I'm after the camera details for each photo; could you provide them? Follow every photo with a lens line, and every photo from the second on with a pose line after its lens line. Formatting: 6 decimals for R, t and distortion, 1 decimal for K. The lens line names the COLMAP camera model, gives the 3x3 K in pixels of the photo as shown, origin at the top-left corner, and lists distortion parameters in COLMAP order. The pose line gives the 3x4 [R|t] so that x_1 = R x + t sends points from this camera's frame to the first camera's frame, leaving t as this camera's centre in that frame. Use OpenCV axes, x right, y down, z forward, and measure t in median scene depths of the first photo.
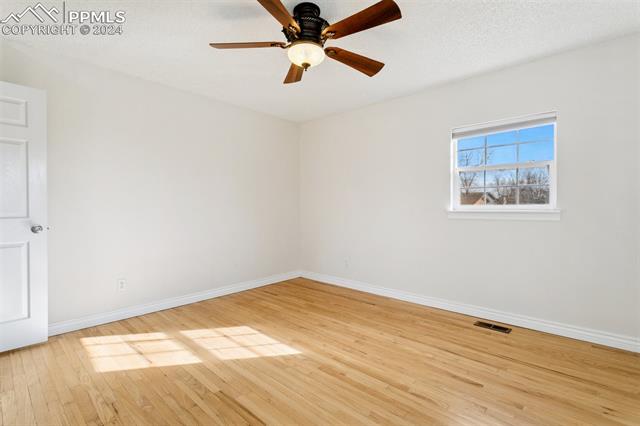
lens RADIAL K [[304.7, 0, 316.5], [0, 304.7, 209.6], [0, 0, 1]] dist [-0.000725, 0.000158]
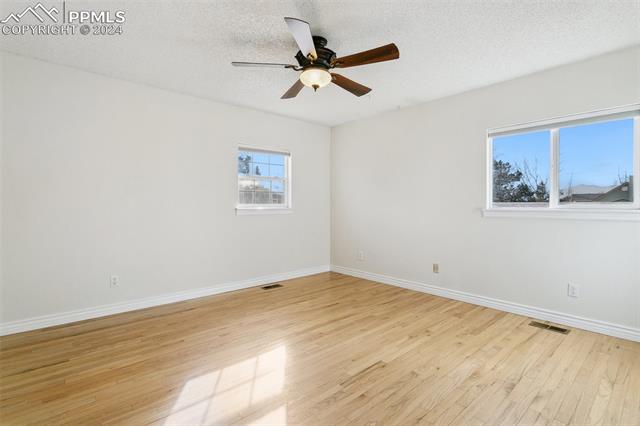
lens RADIAL K [[304.7, 0, 315.2], [0, 304.7, 213.4], [0, 0, 1]] dist [-0.000725, 0.000158]
pose [[0.100026, -0.025238, 0.994665, -0.972980], [0.010599, 0.999649, 0.024298, -0.008962], [-0.994928, 0.008112, 0.100258, 0.709122]]
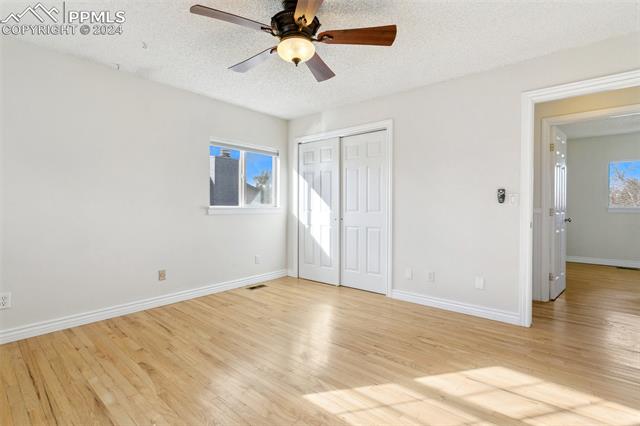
lens RADIAL K [[304.7, 0, 318.8], [0, 304.7, 208.9], [0, 0, 1]] dist [-0.000725, 0.000158]
pose [[-0.999254, -0.004876, -0.038311, -0.053600], [-0.005788, 0.999701, 0.023746, -0.016192], [0.038184, 0.023950, -0.998984, 1.604669]]
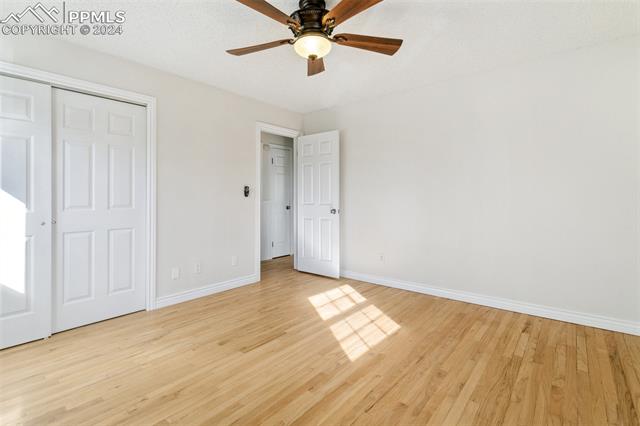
lens RADIAL K [[304.7, 0, 312.2], [0, 304.7, 196.8], [0, 0, 1]] dist [-0.000725, 0.000158]
pose [[0.035825, -0.006653, -0.999336, 0.774409], [-0.007046, 0.999951, -0.006909, -0.006601], [0.999333, 0.007289, 0.035776, 0.773548]]
